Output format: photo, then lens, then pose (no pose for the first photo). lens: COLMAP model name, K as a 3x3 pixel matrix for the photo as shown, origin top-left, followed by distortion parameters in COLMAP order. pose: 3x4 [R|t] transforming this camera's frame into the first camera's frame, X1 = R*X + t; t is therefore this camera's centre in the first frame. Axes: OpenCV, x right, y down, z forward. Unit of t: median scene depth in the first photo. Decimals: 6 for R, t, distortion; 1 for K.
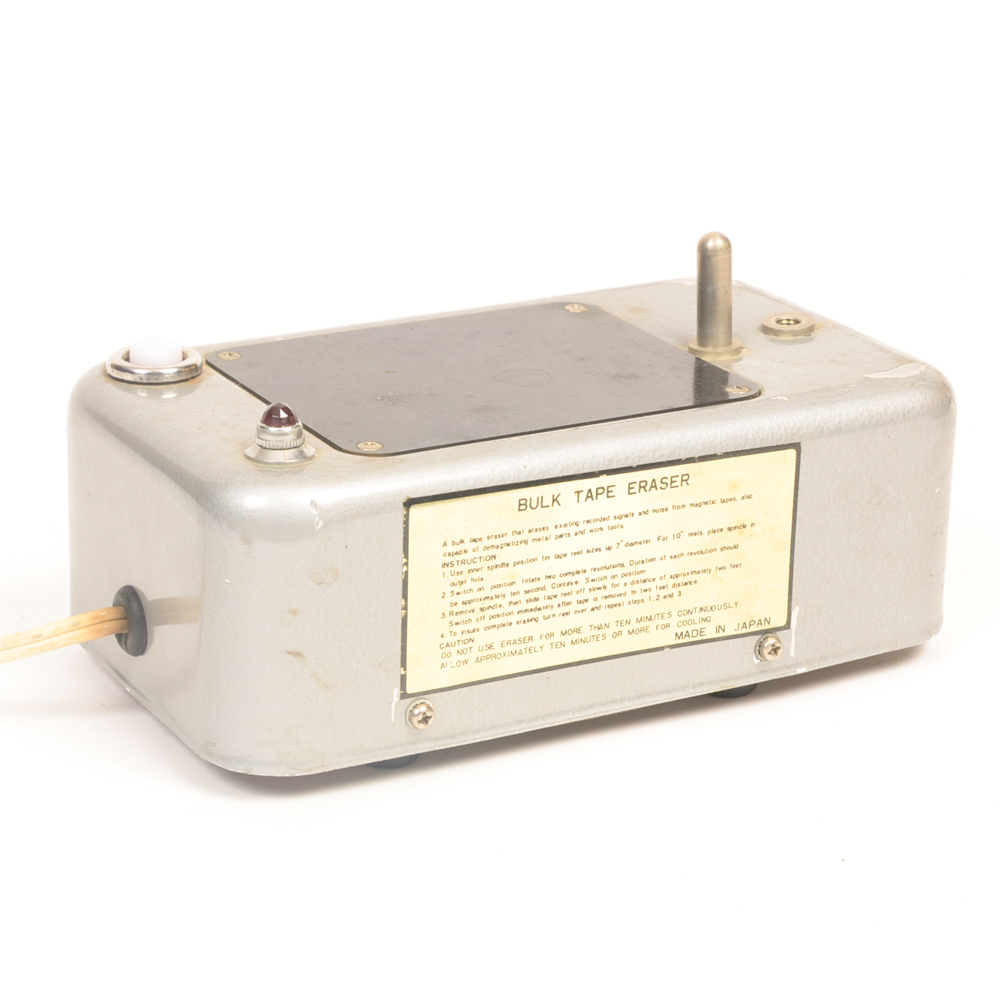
lens RADIAL K [[2702.5, 0, 497.5], [0, 2702.5, 497.1], [0, 0, 1]] dist [0.136858, 0.000000]
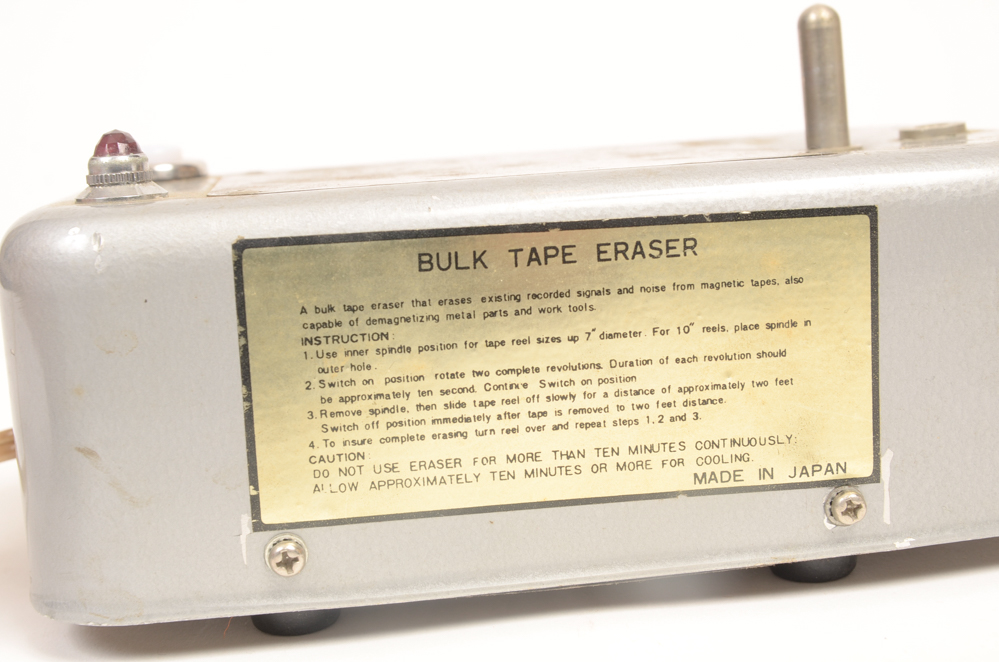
lens RADIAL K [[1491.8, 0, 513.8], [0, 1491.8, 377.4], [0, 0, 1]] dist [-0.074564, 0.000000]
pose [[0.931811, -0.010594, -0.362789, 0.168039], [-0.043565, 0.989082, -0.140777, 0.084444], [0.360319, 0.146983, 0.921176, 0.634904]]
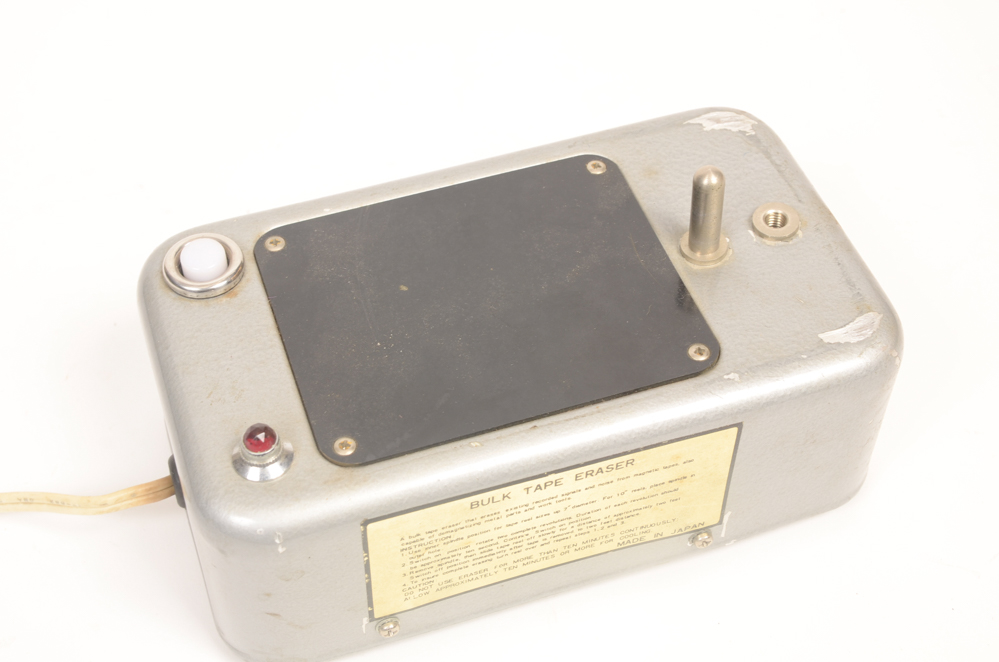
lens RADIAL K [[1491.8, 0, 500.4], [0, 1491.8, 330.0], [0, 0, 1]] dist [-0.074564, 0.000000]
pose [[0.983340, 0.126791, -0.130258, 0.090901], [-0.046588, 0.868432, 0.493615, -0.365692], [0.175706, -0.479322, 0.859871, 0.478773]]
